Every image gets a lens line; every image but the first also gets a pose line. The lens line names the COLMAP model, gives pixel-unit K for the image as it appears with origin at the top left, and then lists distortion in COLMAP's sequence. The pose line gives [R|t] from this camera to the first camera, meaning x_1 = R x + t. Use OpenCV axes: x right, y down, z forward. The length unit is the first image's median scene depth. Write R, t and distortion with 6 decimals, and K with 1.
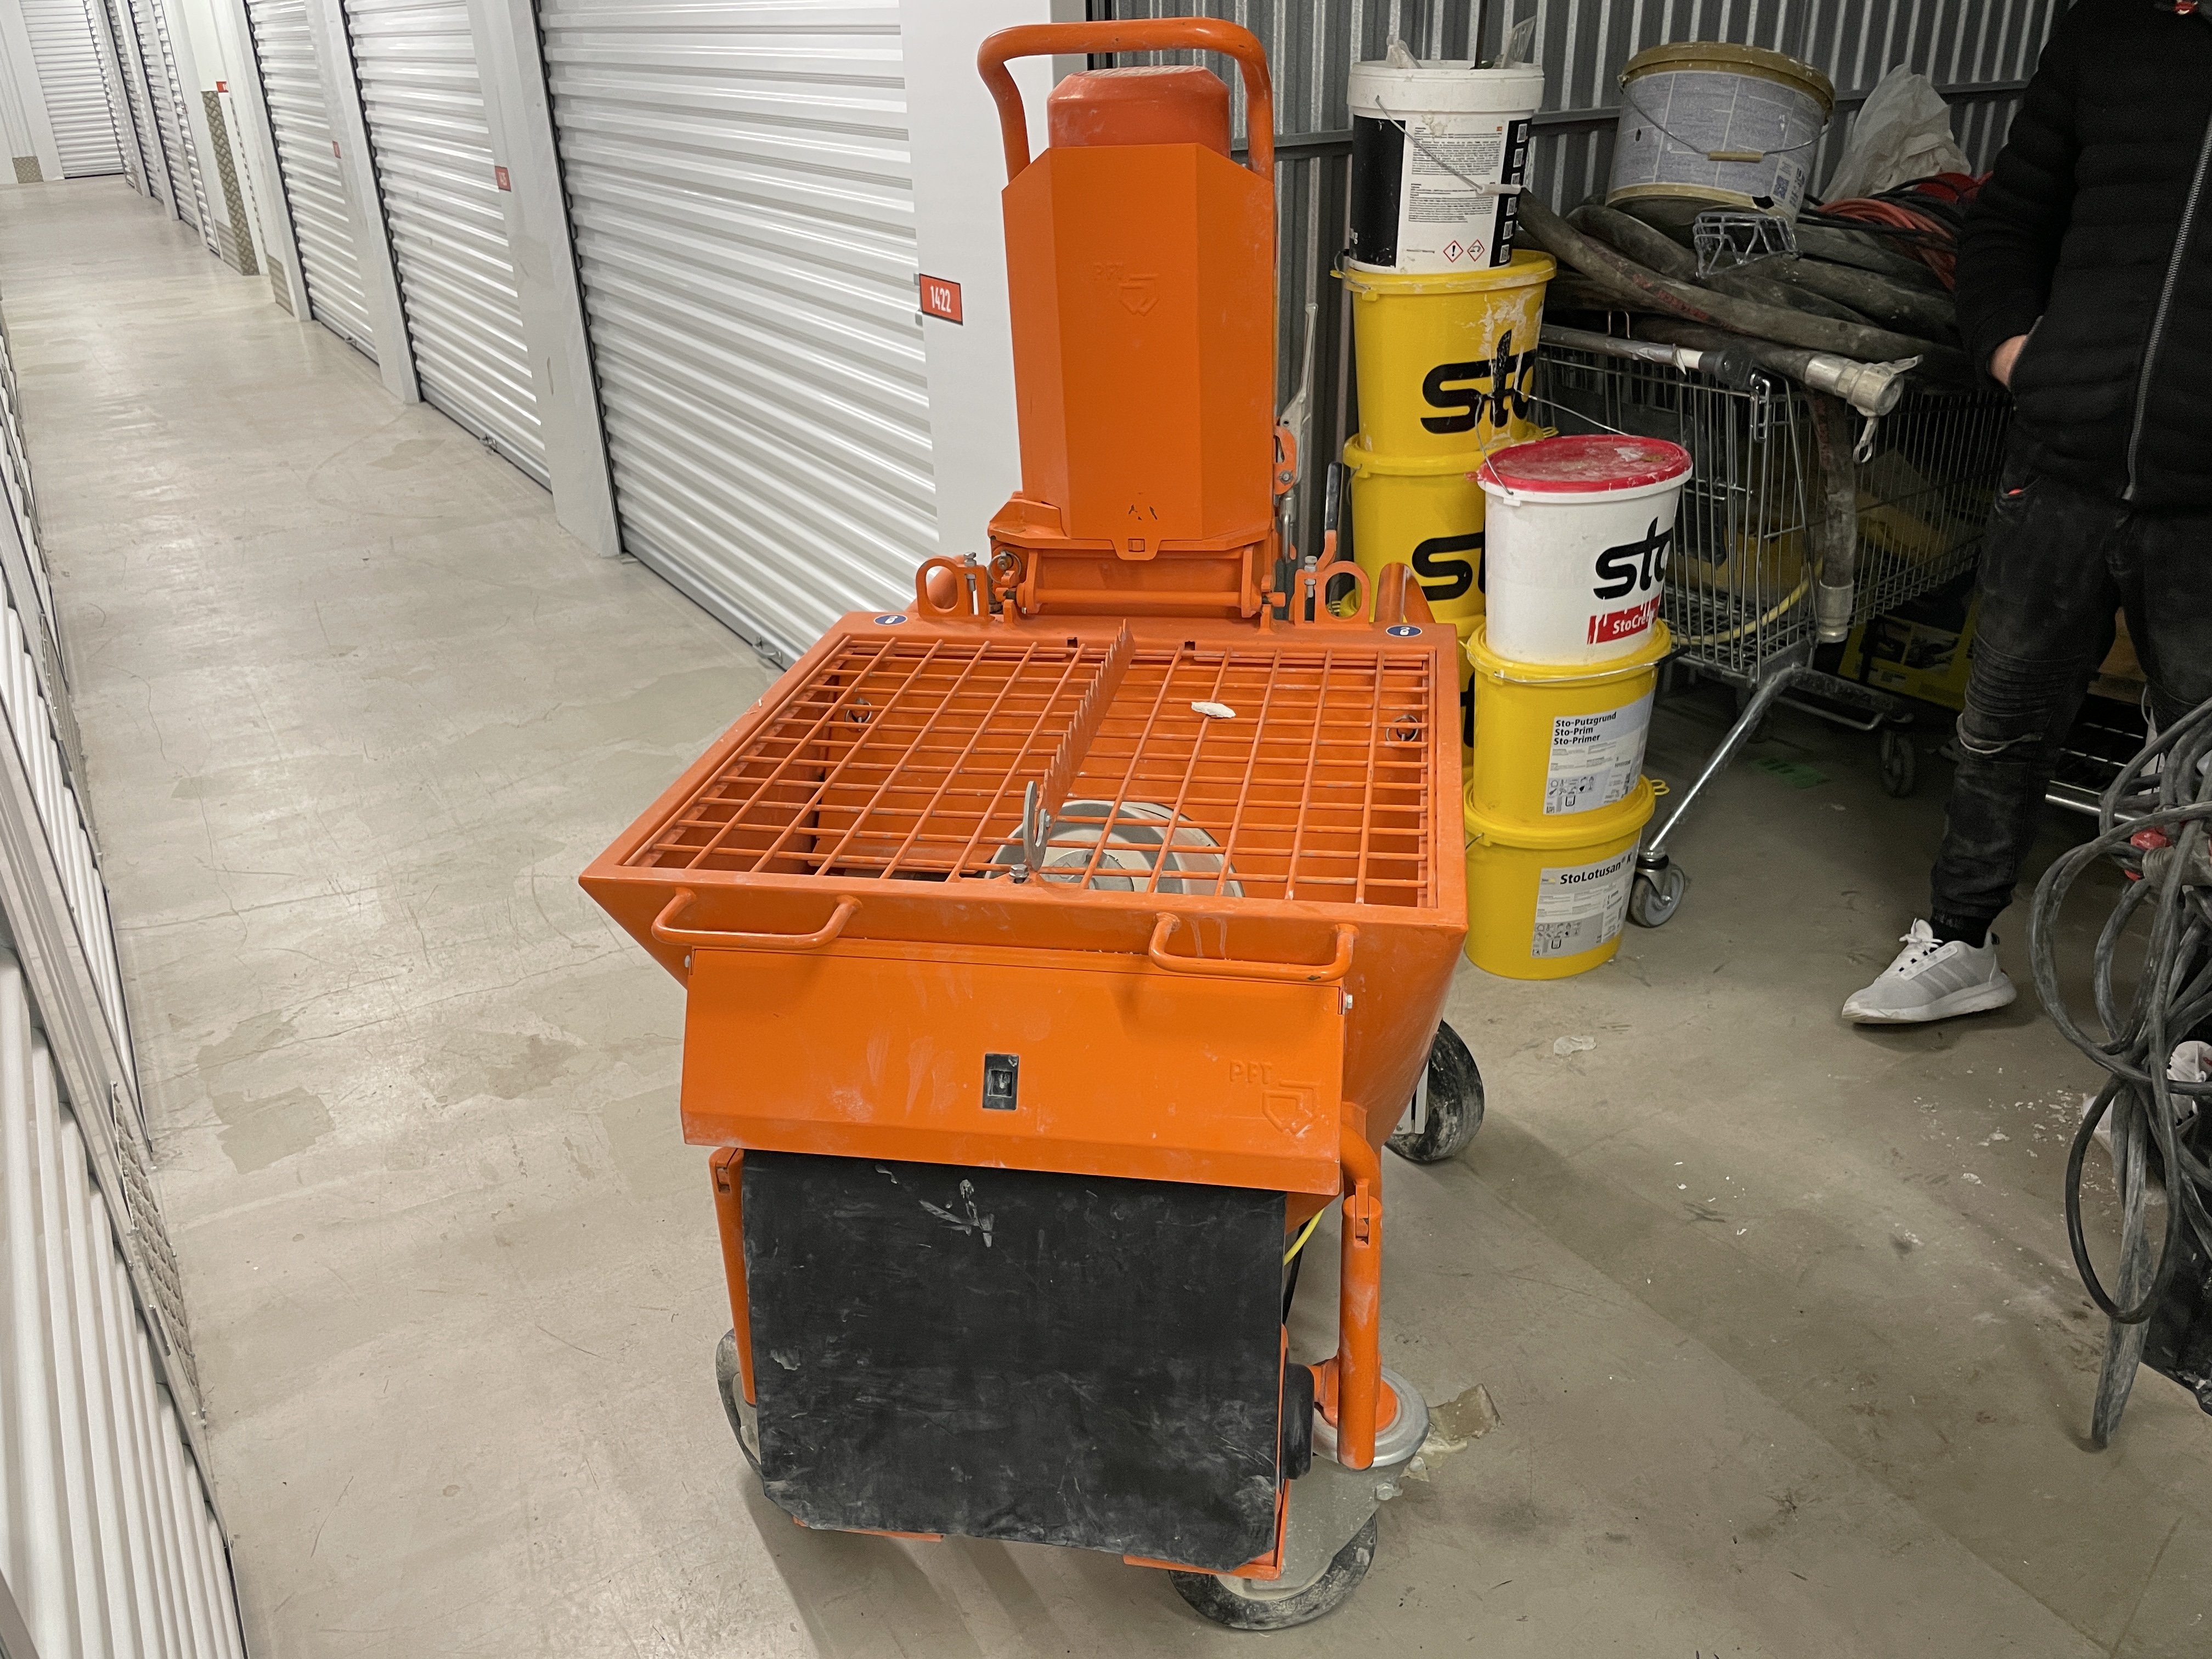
lens RADIAL K [[1672.6, 0, 1122.5], [0, 1672.6, 807.0], [0, 0, 1]] dist [0.081523, -0.115682]
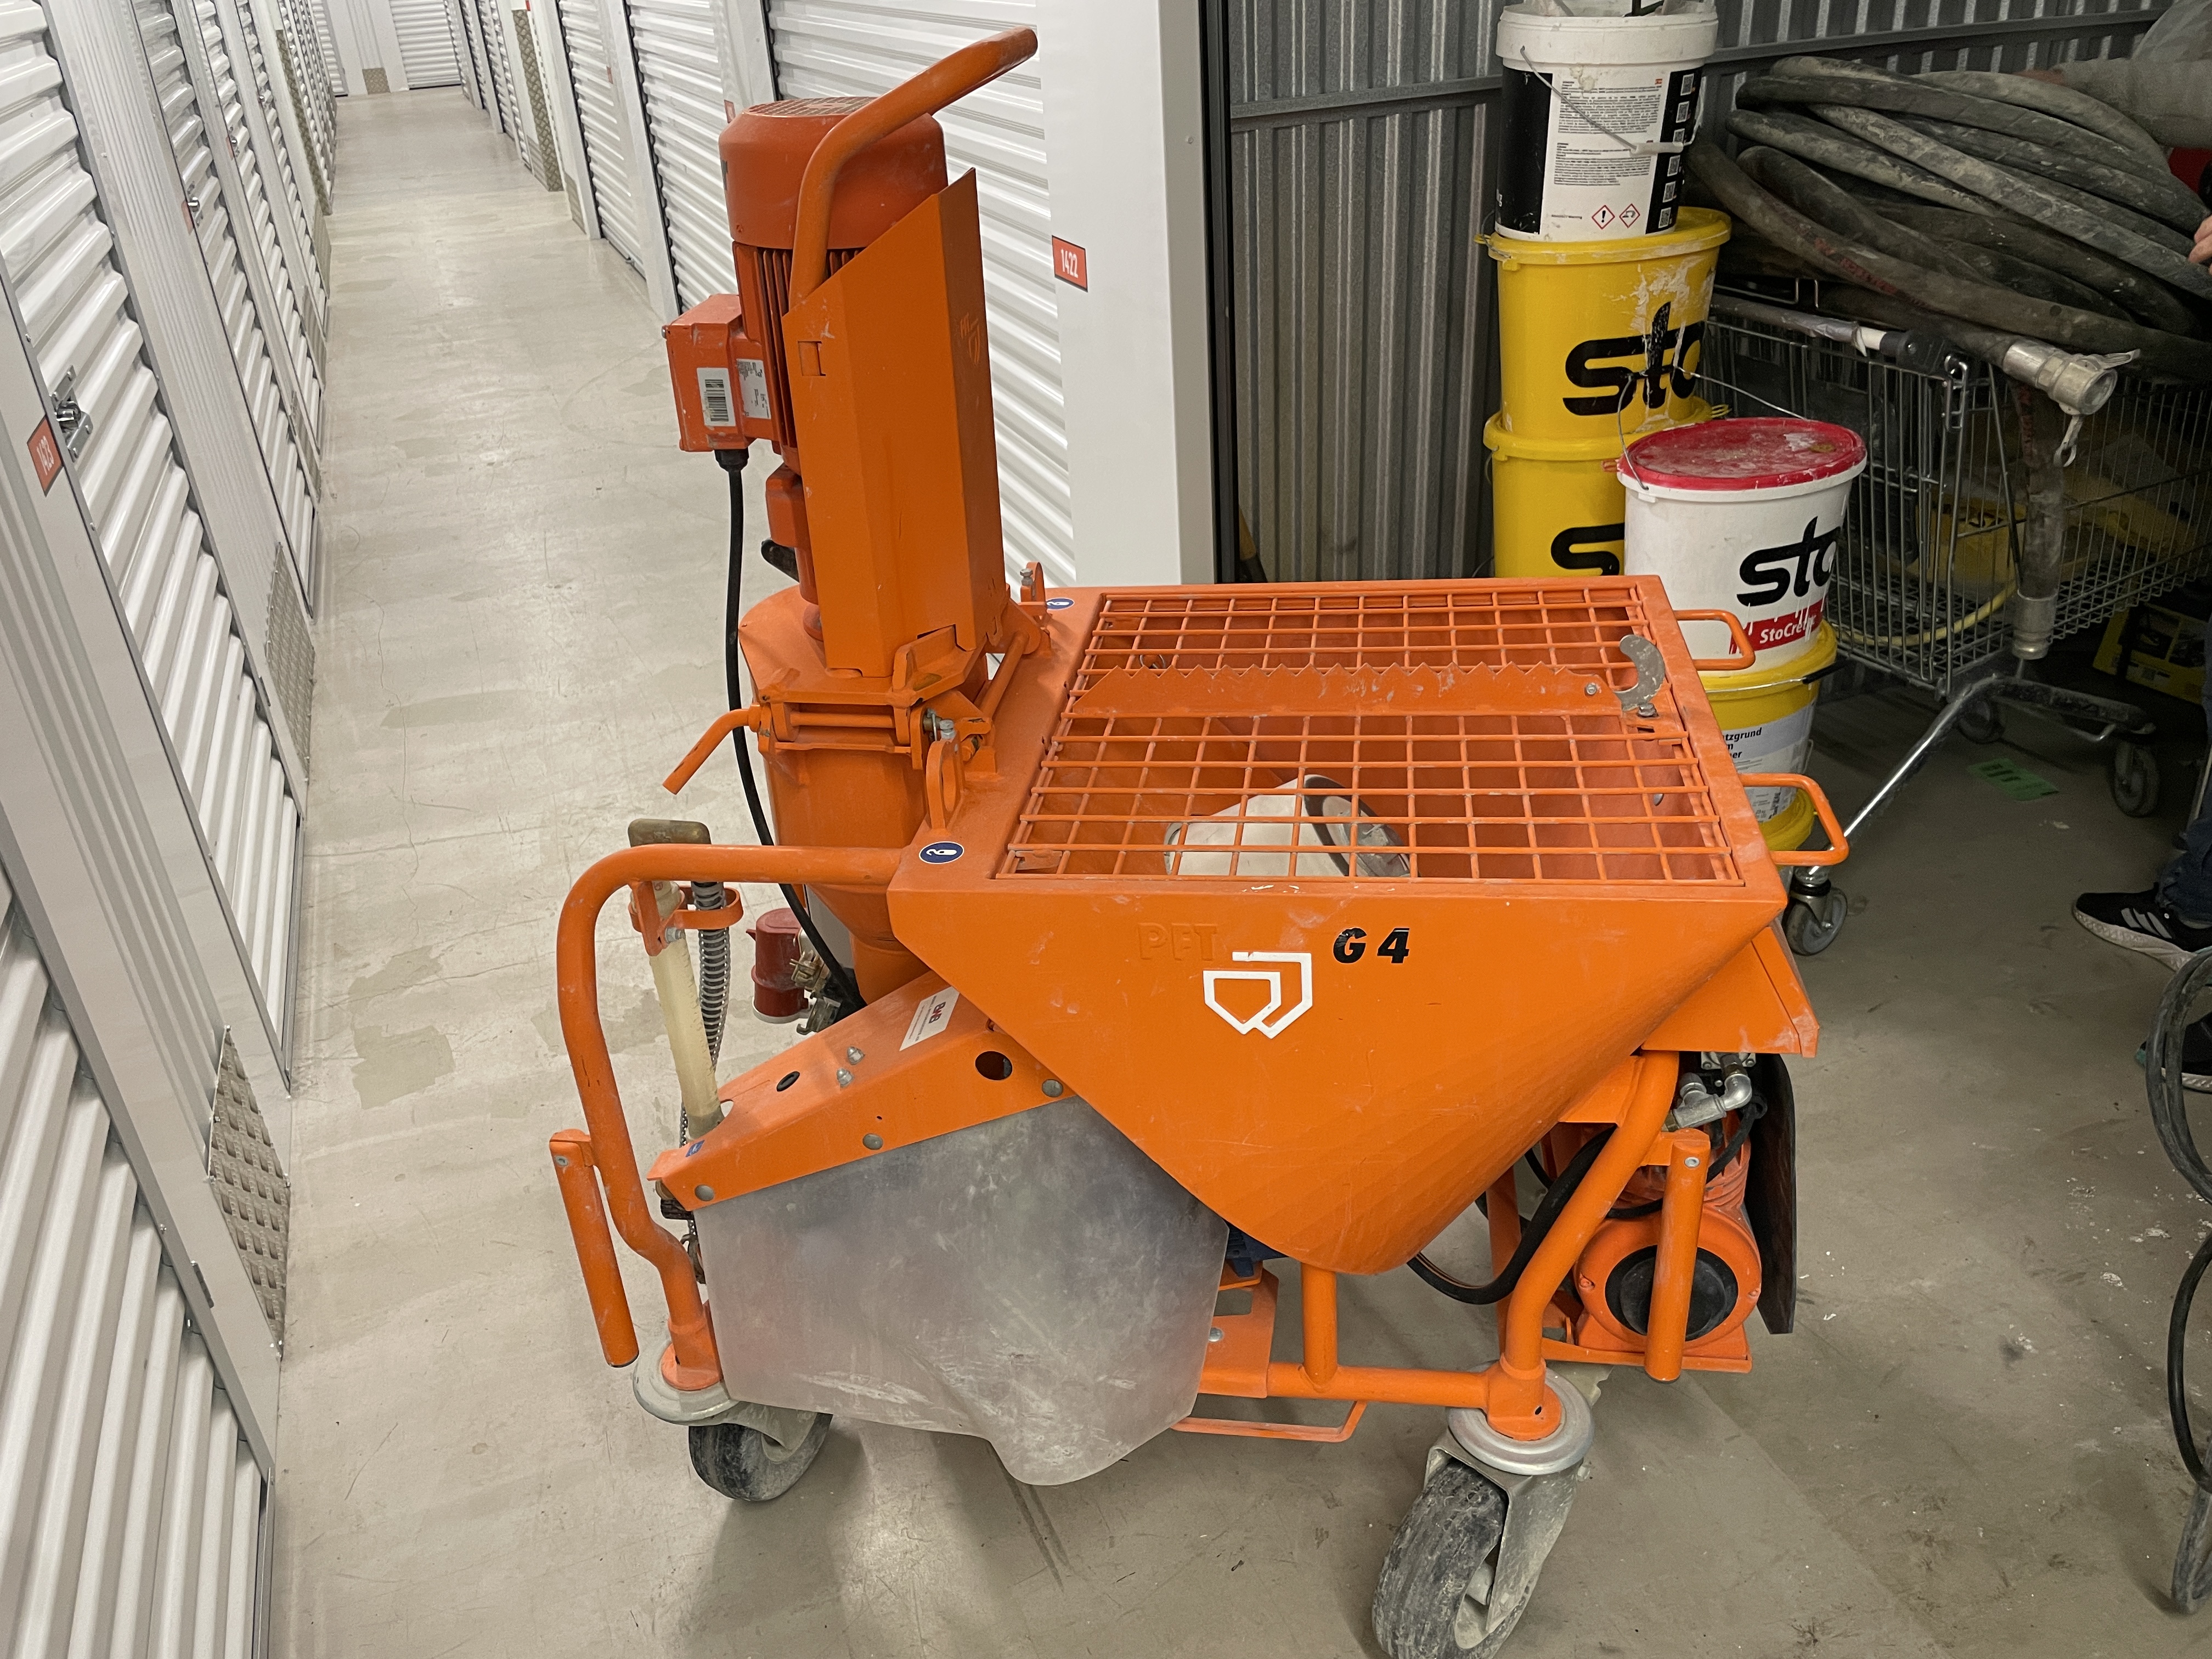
lens RADIAL K [[1672.6, 0, 1112.1], [0, 1672.6, 820.8], [0, 0, 1]] dist [0.081523, -0.115682]
pose [[0.984815, 0.055247, -0.164580, 0.097967], [-0.045176, 0.996906, 0.064322, -0.048585], [0.167625, -0.055911, 0.984264, 0.036395]]
